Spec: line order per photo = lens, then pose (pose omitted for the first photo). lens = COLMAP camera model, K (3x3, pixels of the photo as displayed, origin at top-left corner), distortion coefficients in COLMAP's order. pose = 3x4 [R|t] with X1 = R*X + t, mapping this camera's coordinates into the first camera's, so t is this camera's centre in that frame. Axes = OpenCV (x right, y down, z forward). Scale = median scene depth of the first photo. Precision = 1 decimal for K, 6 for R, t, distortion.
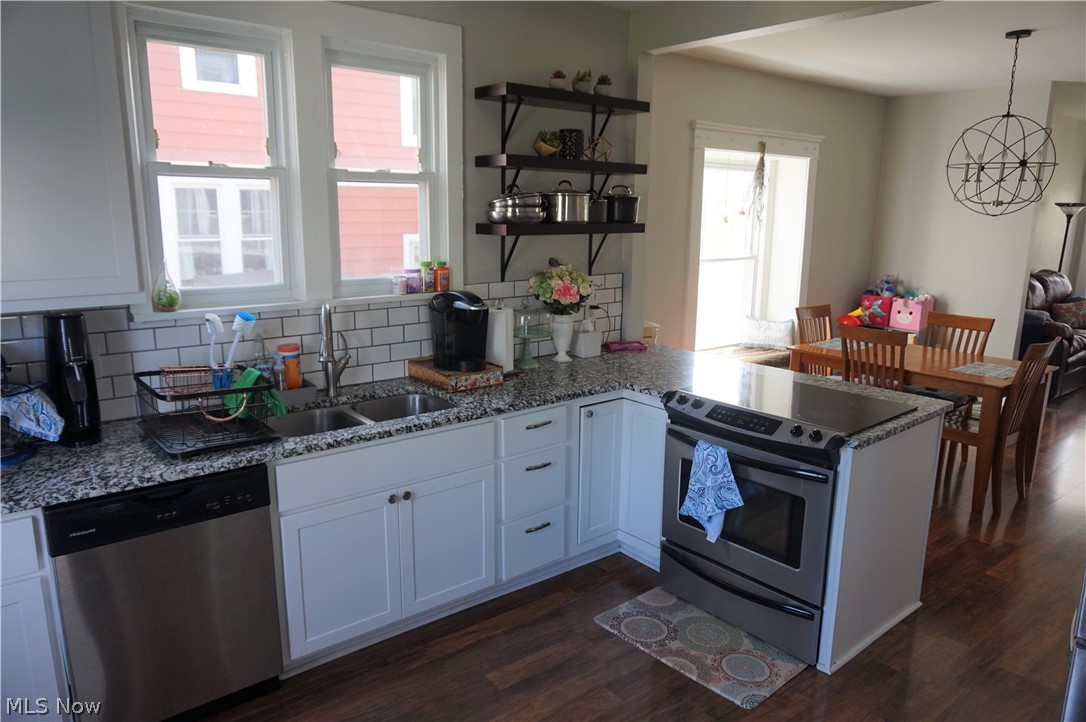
lens RADIAL K [[729.6, 0, 543.0], [0, 729.6, 361.0], [0, 0, 1]] dist [-0.024133, 0.008427]
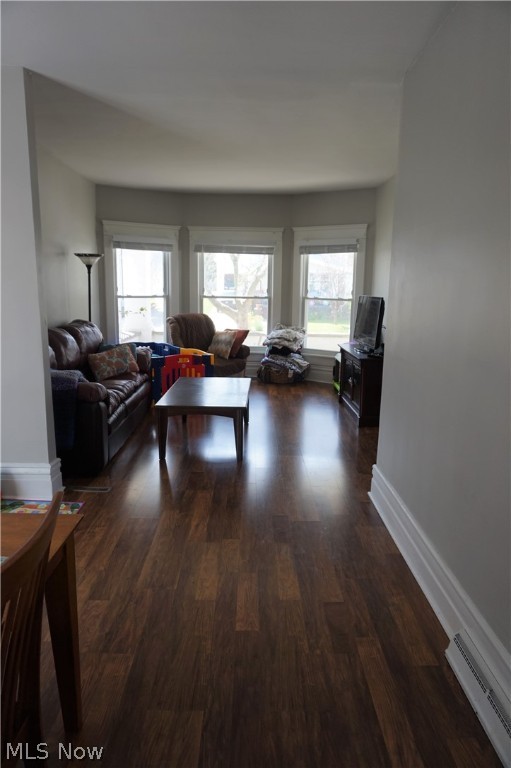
lens RADIAL K [[516.0, 0, 255.5], [0, 516.0, 384.0], [0, 0, 1]] dist [-0.024133, 0.008427]
pose [[0.622325, -0.152923, 0.767676, 0.365738], [0.154715, 0.985414, 0.070875, -0.064854], [-0.767316, 0.074664, 0.636907, 0.460675]]
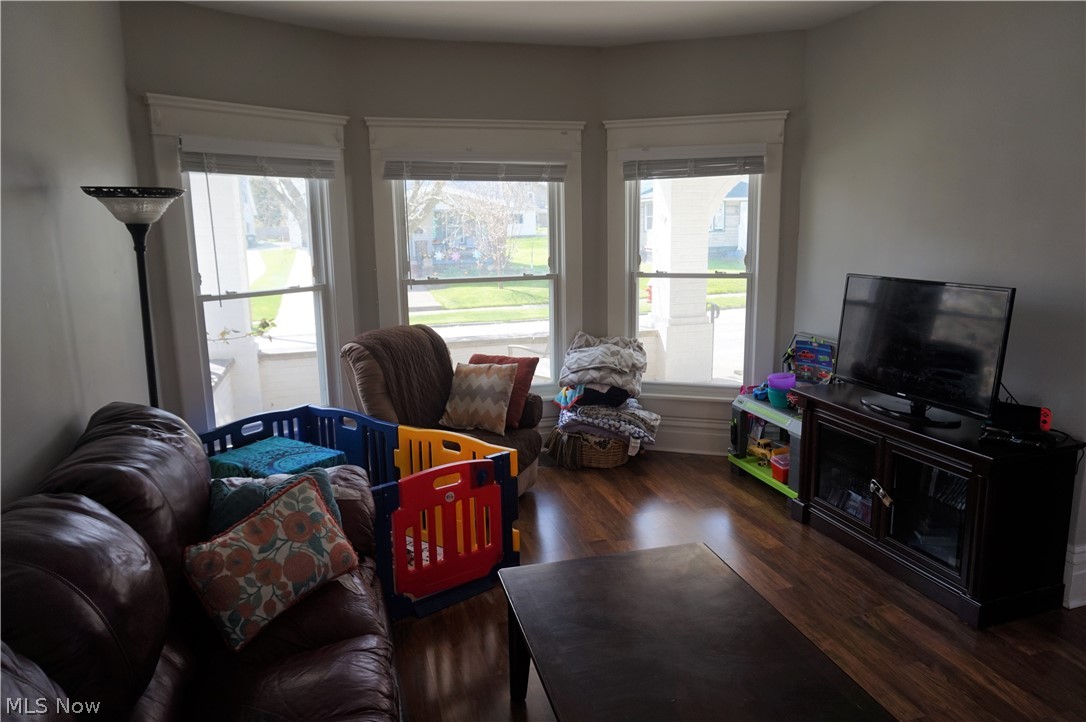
lens RADIAL K [[729.6, 0, 543.0], [0, 729.6, 361.0], [0, 0, 1]] dist [-0.024133, 0.008427]
pose [[0.382224, -0.190759, 0.904166, 0.626150], [0.212862, 0.970323, 0.114732, -0.179306], [-0.899219, 0.148609, 0.411486, 0.900604]]
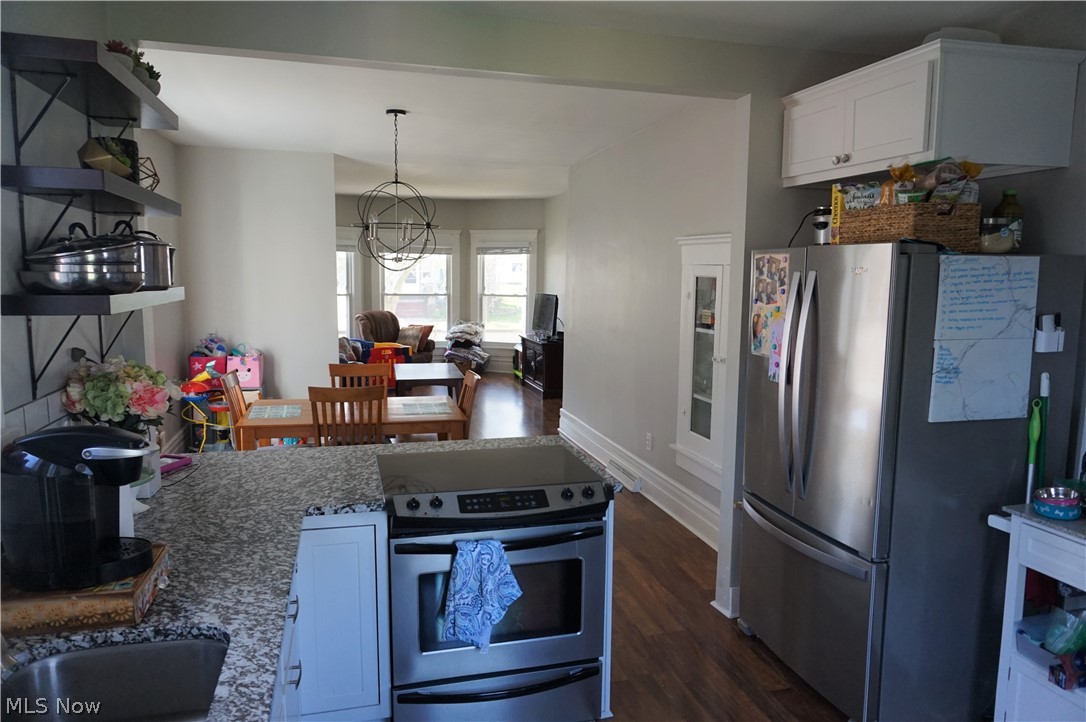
lens RADIAL K [[729.6, 0, 543.0], [0, 729.6, 361.0], [0, 0, 1]] dist [-0.024133, 0.008427]
pose [[0.411949, -0.117108, 0.903650, -0.209977], [0.180919, 0.982475, 0.044847, -0.051109], [-0.893066, 0.145013, 0.425917, 0.236732]]
